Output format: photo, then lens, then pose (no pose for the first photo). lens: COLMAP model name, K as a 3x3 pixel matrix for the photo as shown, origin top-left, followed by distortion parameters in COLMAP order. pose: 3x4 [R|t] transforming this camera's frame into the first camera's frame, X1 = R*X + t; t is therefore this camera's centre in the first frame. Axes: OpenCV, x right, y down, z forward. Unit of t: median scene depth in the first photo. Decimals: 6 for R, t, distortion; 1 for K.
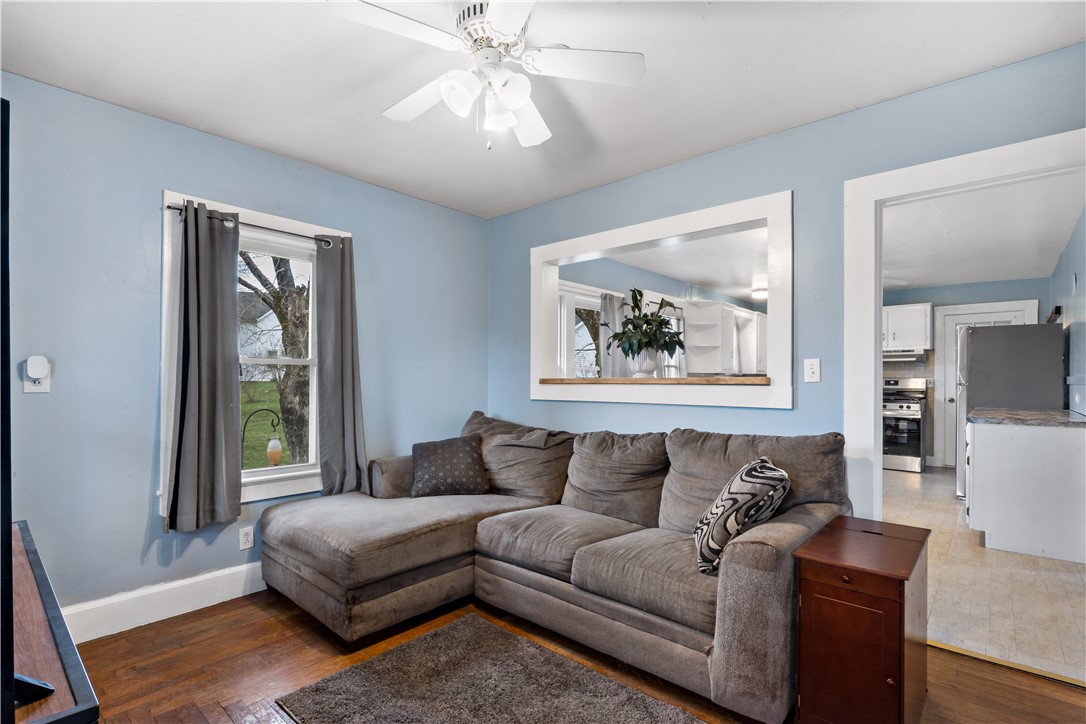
lens RADIAL K [[528.0, 0, 548.5], [0, 528.0, 375.2], [0, 0, 1]] dist [-0.001330, -0.000249]
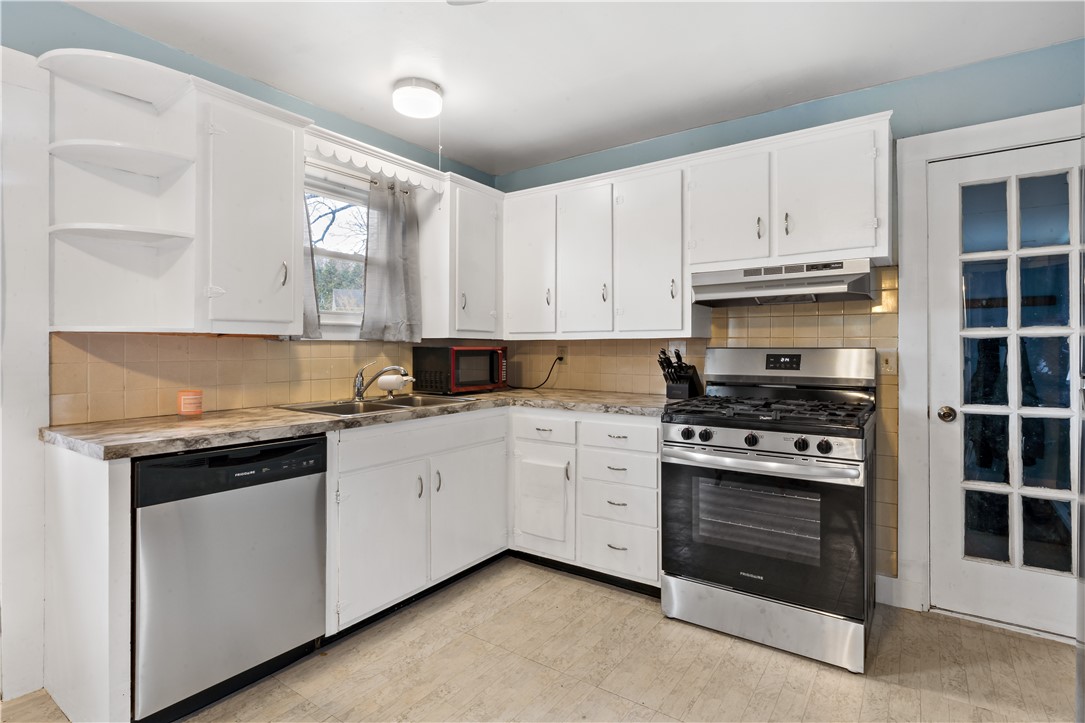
lens RADIAL K [[549.1, 0, 545.3], [0, 549.1, 348.0], [0, 0, 1]] dist [-0.002671, -0.000574]
pose [[0.994500, -0.005207, 0.104608, 0.882358], [0.004698, 0.999976, 0.005118, 0.005176], [-0.104632, -0.004598, 0.994500, 1.268394]]
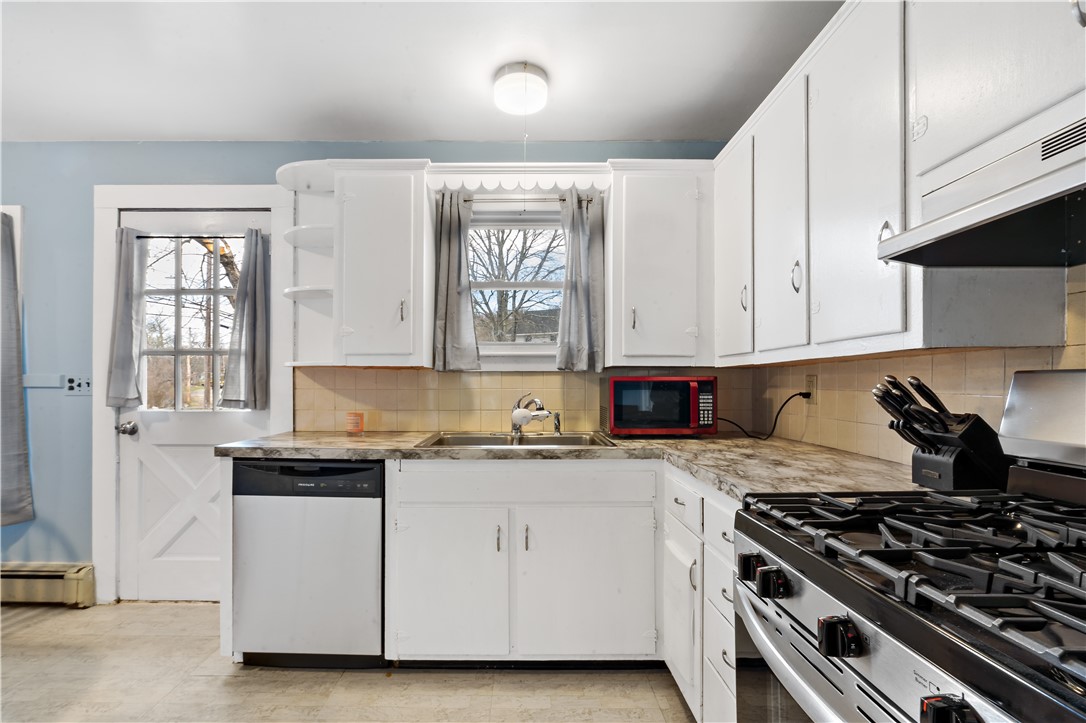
lens RADIAL K [[506.6, 0, 519.8], [0, 506.6, 390.8], [0, 0, 1]] dist [-0.012880, 0.000265]
pose [[0.647565, 0.005547, -0.761990, 1.216721], [0.002156, 0.999956, 0.009111, 0.017249], [0.762007, -0.007543, 0.647525, 1.623879]]
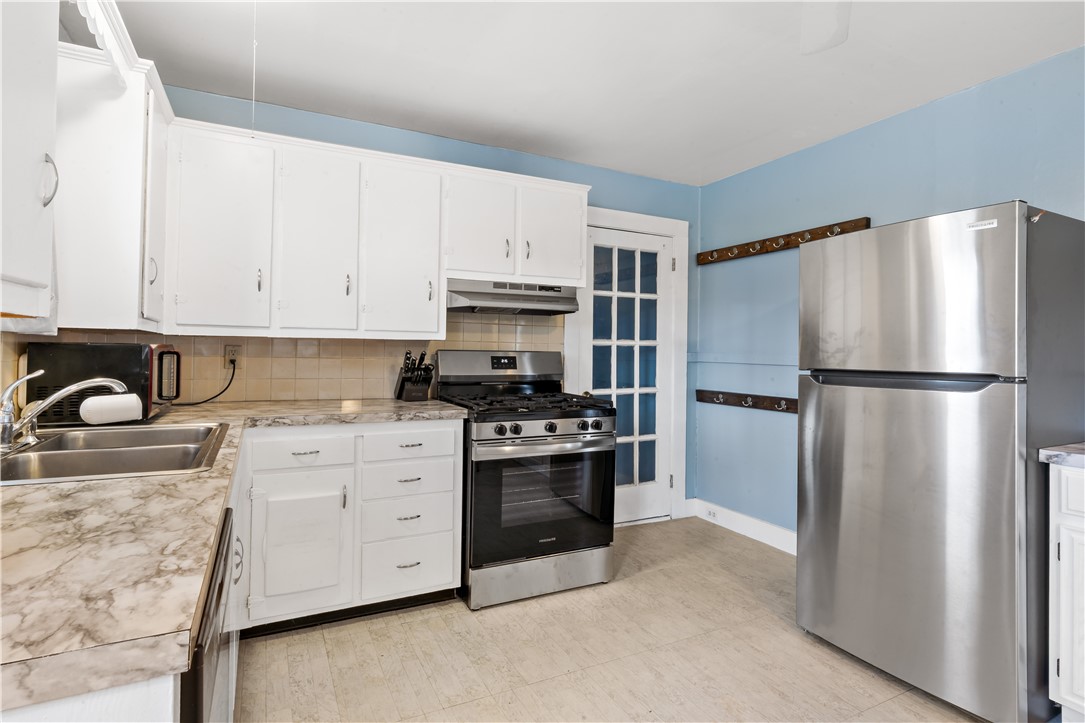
lens RADIAL K [[549.1, 0, 545.3], [0, 549.1, 348.0], [0, 0, 1]] dist [-0.002671, -0.000574]
pose [[0.372850, 0.004888, 0.927879, 0.504011], [-0.018873, 0.999819, 0.002317, 0.002357], [-0.927700, -0.018376, 0.372875, 1.565729]]
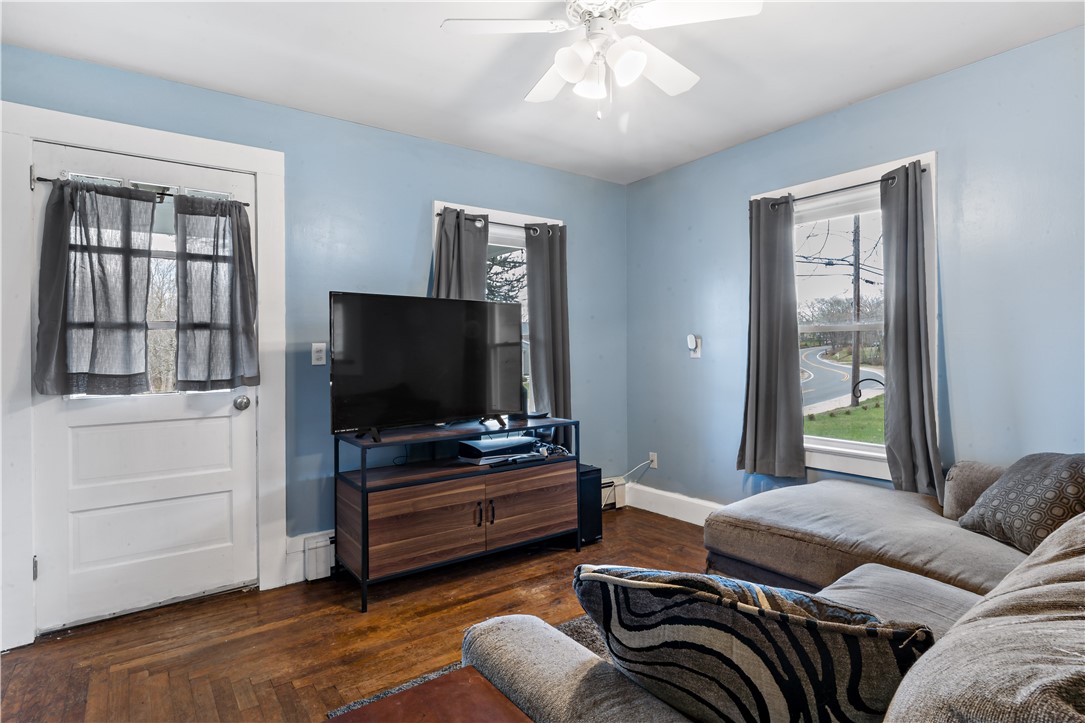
lens RADIAL K [[551.2, 0, 542.5], [0, 551.2, 361.5], [0, 0, 1]] dist [0.001201, 0.000512]
pose [[-0.228904, 0.011925, -0.973376, 0.437206], [0.016865, 0.999823, 0.008283, 0.012207], [0.973303, -0.014520, -0.229065, 0.546651]]
